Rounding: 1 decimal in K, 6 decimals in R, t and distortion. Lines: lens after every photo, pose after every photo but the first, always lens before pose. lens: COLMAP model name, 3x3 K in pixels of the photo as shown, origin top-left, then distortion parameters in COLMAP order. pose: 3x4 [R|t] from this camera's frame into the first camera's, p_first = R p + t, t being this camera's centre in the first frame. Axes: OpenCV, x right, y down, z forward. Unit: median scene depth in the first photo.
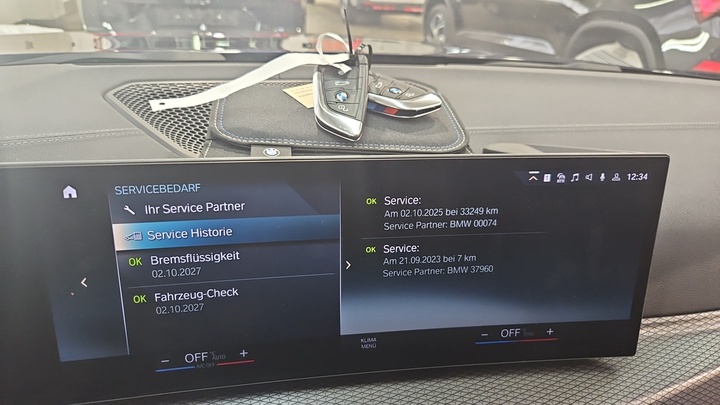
lens RADIAL K [[469.8, 0, 358.6], [0, 469.8, 205.3], [0, 0, 1]] dist [0.026834, -0.001165]
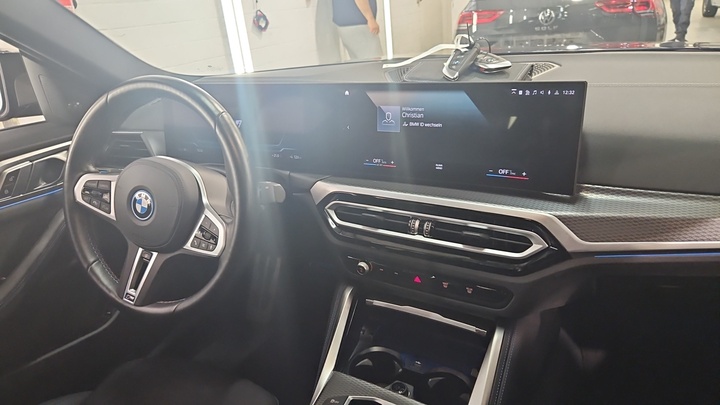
lens RADIAL K [[469.8, 0, 358.6], [0, 469.8, 205.3], [0, 0, 1]] dist [0.026834, -0.001165]
pose [[0.750782, 0.148585, -0.643622, 1.202767], [-0.171627, 0.984788, 0.027144, 0.472551], [0.637864, 0.090084, 0.764862, -0.966961]]
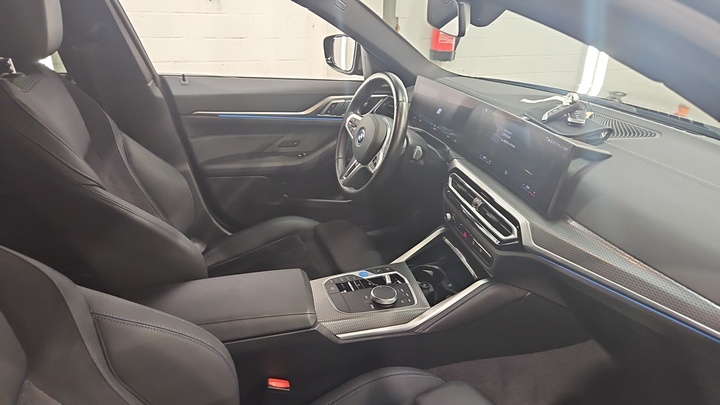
lens RADIAL K [[469.8, 0, 358.6], [0, 469.8, 205.3], [0, 0, 1]] dist [0.026834, -0.001165]
pose [[0.057404, 0.372343, -0.926318, 3.200480], [-0.459494, 0.833586, 0.306594, -0.071150], [0.886324, 0.408038, 0.218940, -0.618289]]
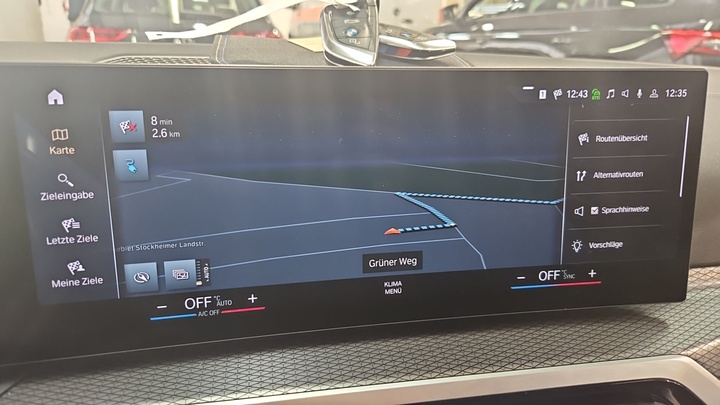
lens RADIAL K [[472.9, 0, 359.1], [0, 472.9, 217.8], [0, 0, 1]] dist [0.021696, -0.000754]
pose [[0.999204, -0.029828, 0.026506, -0.060884], [0.032189, 0.995087, -0.093627, 0.237266], [-0.023583, 0.094406, 0.995254, 0.100975]]
